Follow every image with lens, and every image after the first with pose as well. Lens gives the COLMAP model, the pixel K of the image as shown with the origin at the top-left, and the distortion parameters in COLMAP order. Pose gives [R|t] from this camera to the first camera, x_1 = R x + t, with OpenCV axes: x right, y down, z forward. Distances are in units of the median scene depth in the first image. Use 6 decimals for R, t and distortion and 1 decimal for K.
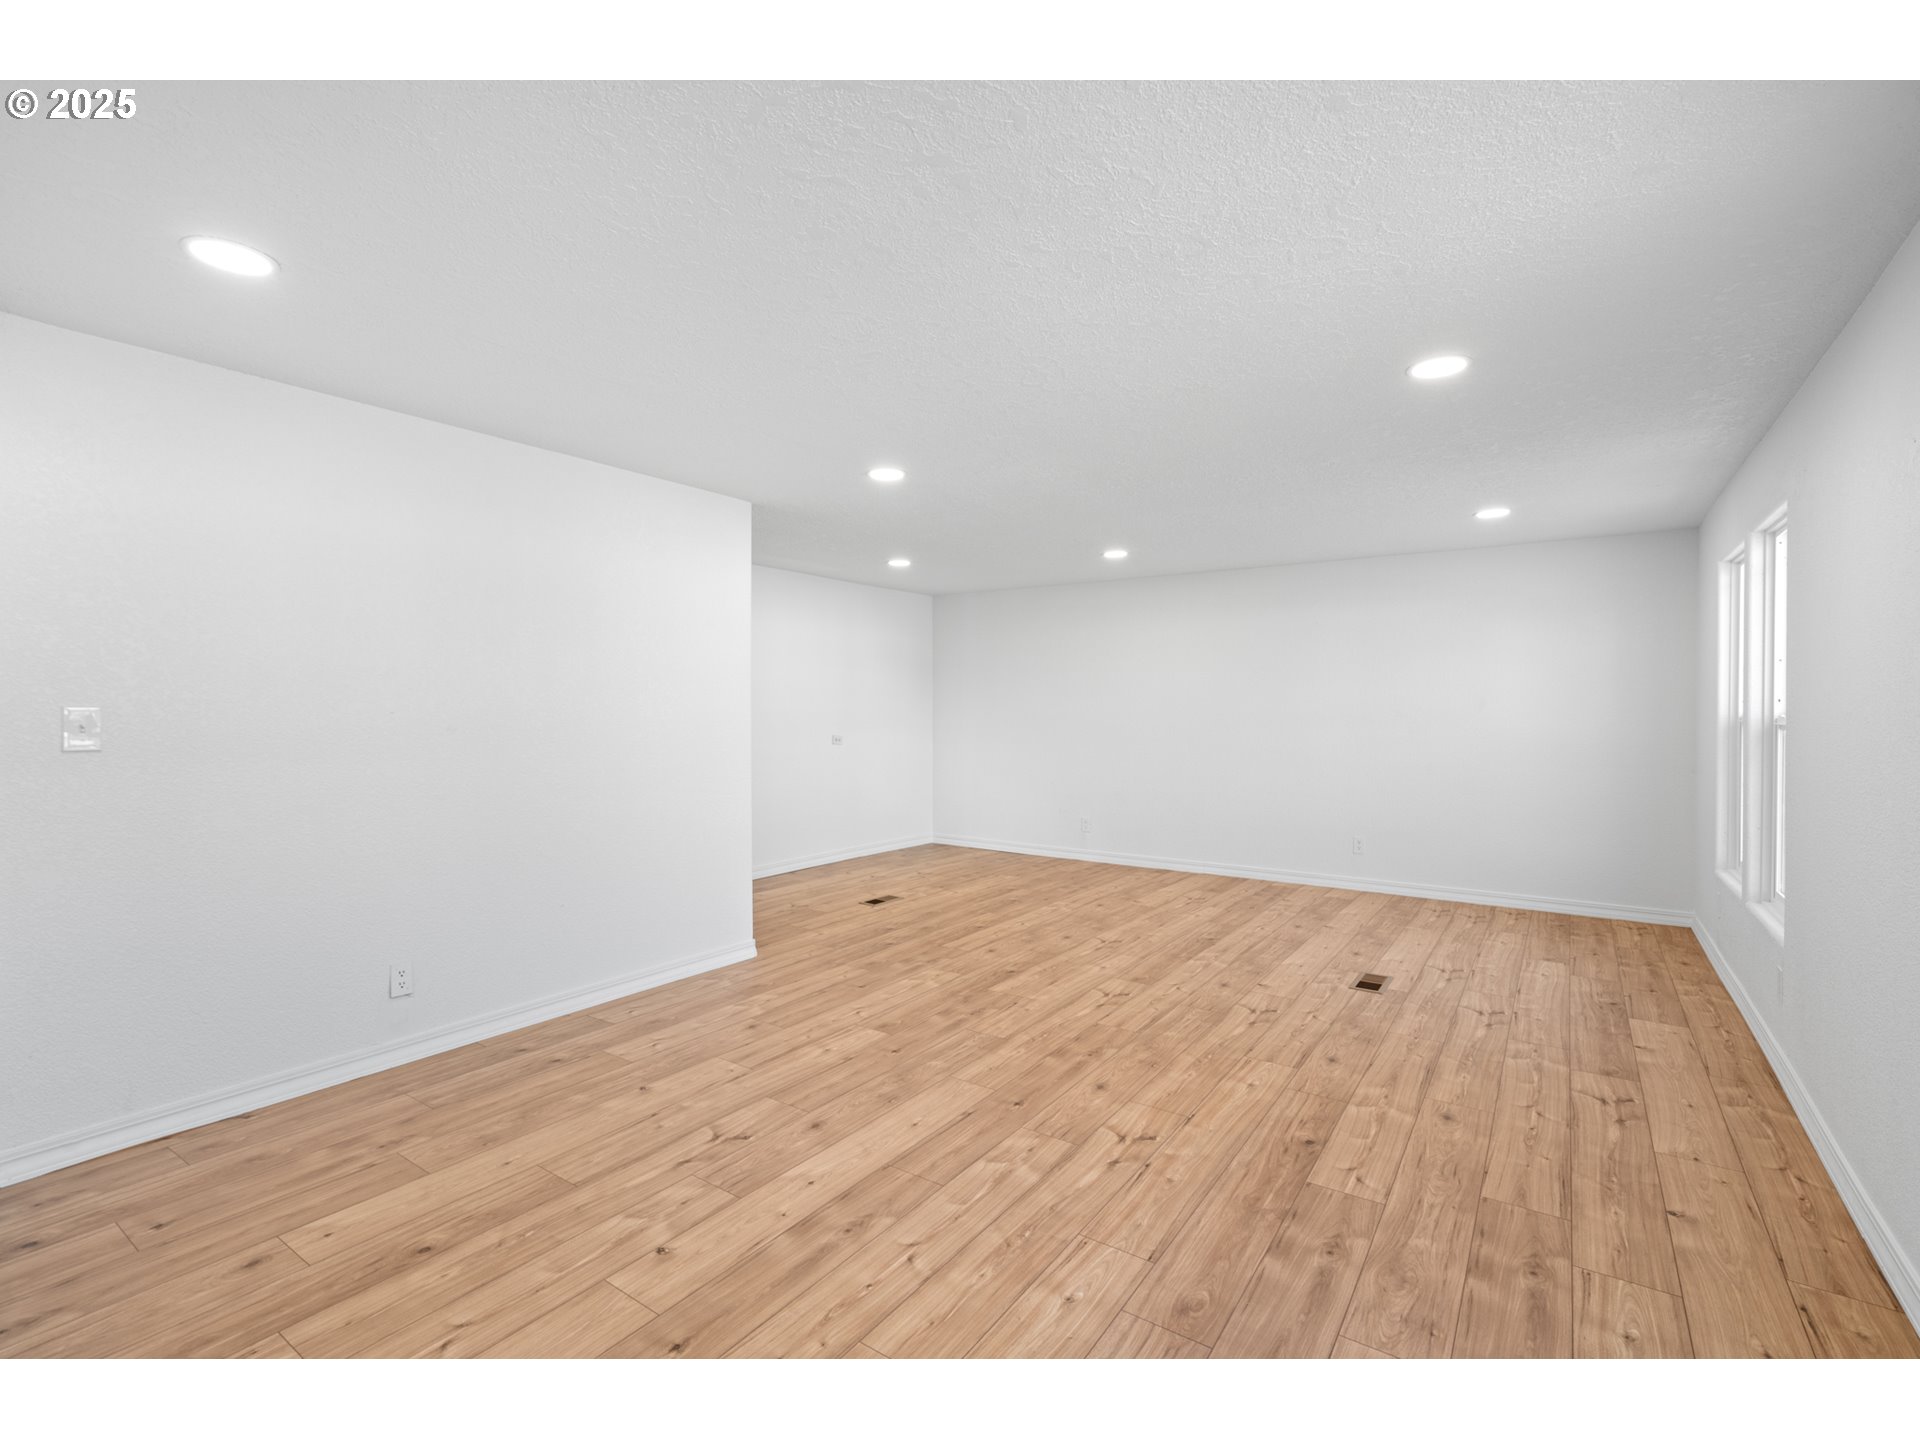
lens RADIAL K [[880.5, 0, 957.0], [0, 880.5, 728.4], [0, 0, 1]] dist [-0.001479, 0.000372]
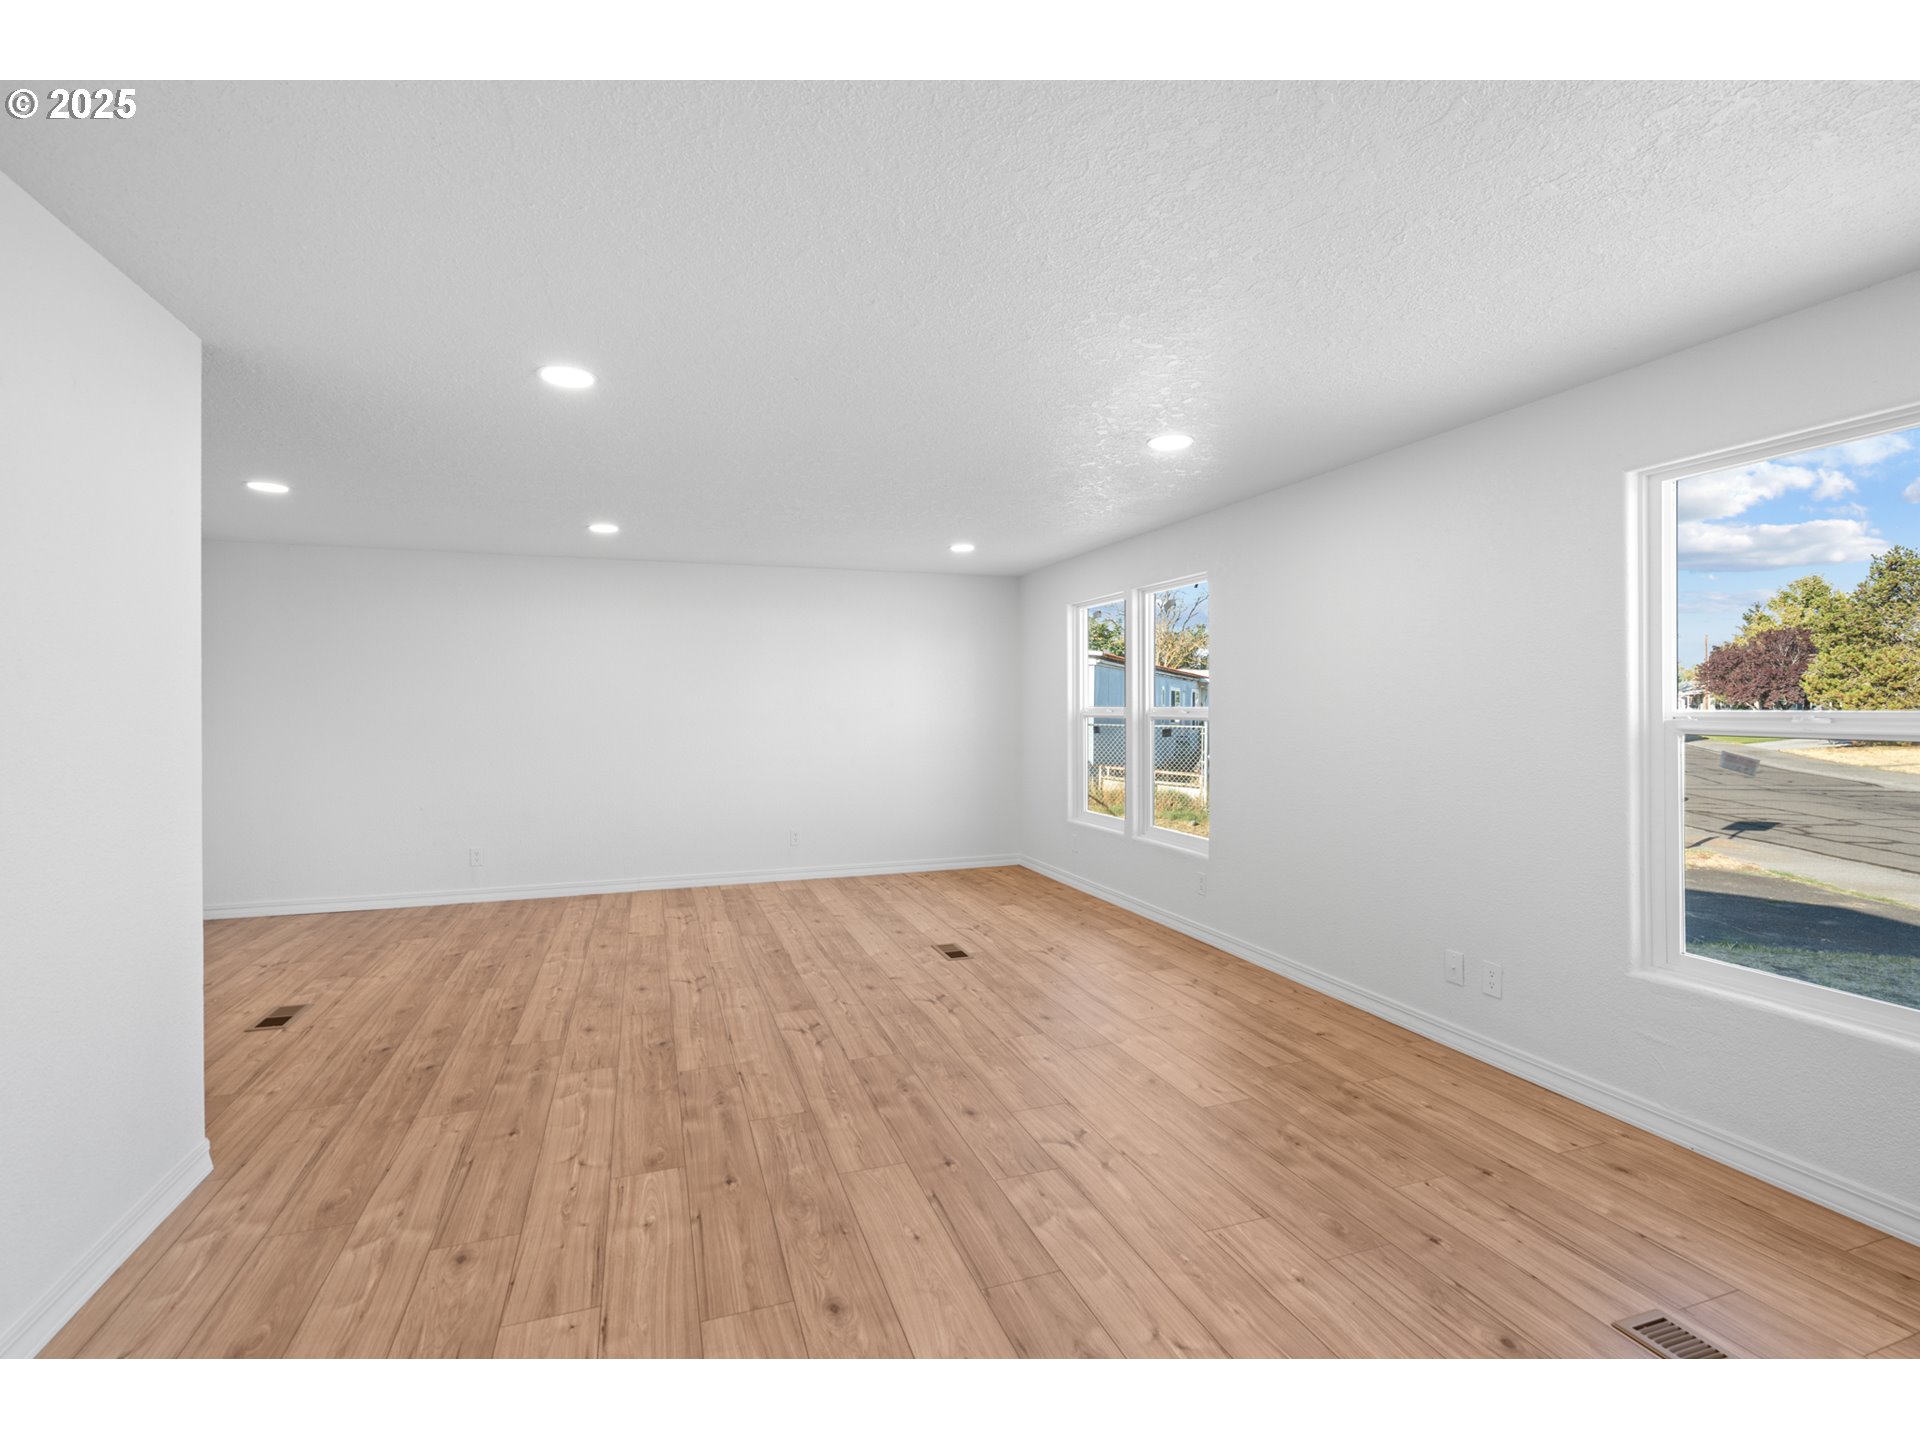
lens RADIAL K [[880.5, 0, 957.0], [0, 880.5, 728.4], [0, 0, 1]] dist [-0.001479, 0.000372]
pose [[0.585376, -0.025146, 0.810372, -0.494922], [0.024126, 0.999617, 0.013591, -0.014464], [-0.810403, 0.011595, 0.585758, 0.375161]]
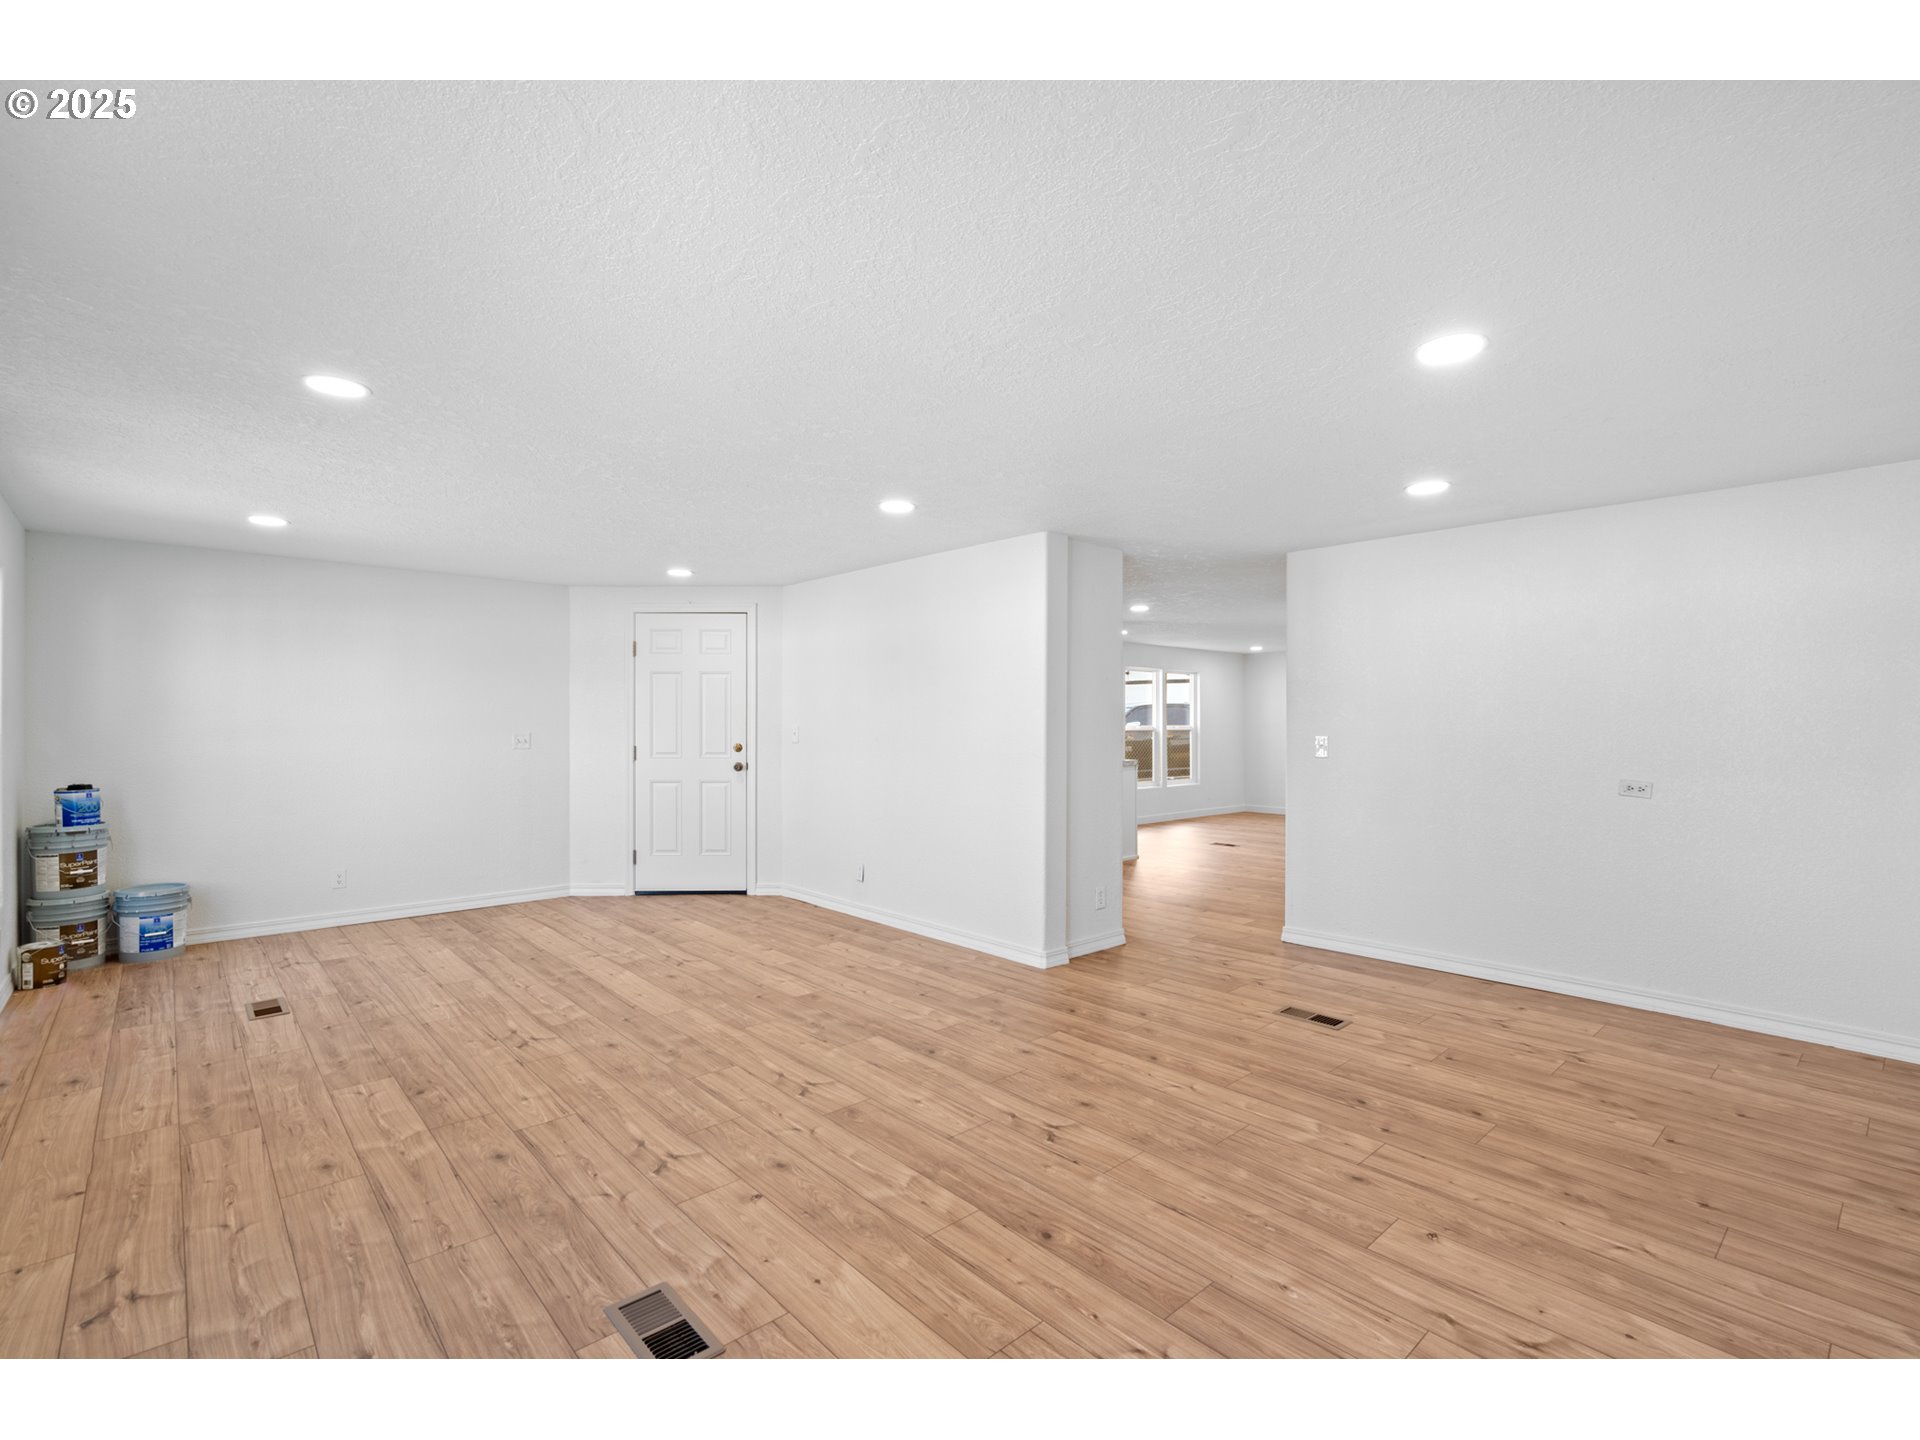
lens RADIAL K [[875.3, 0, 960.0], [0, 875.3, 720.0], [0, 0, 1]] dist [-0.000477, -0.000234]
pose [[-0.224831, -0.006199, -0.974378, 1.008673], [-0.024923, 0.999689, -0.000609, -0.039209], [0.974079, 0.024148, -0.224916, 1.421236]]
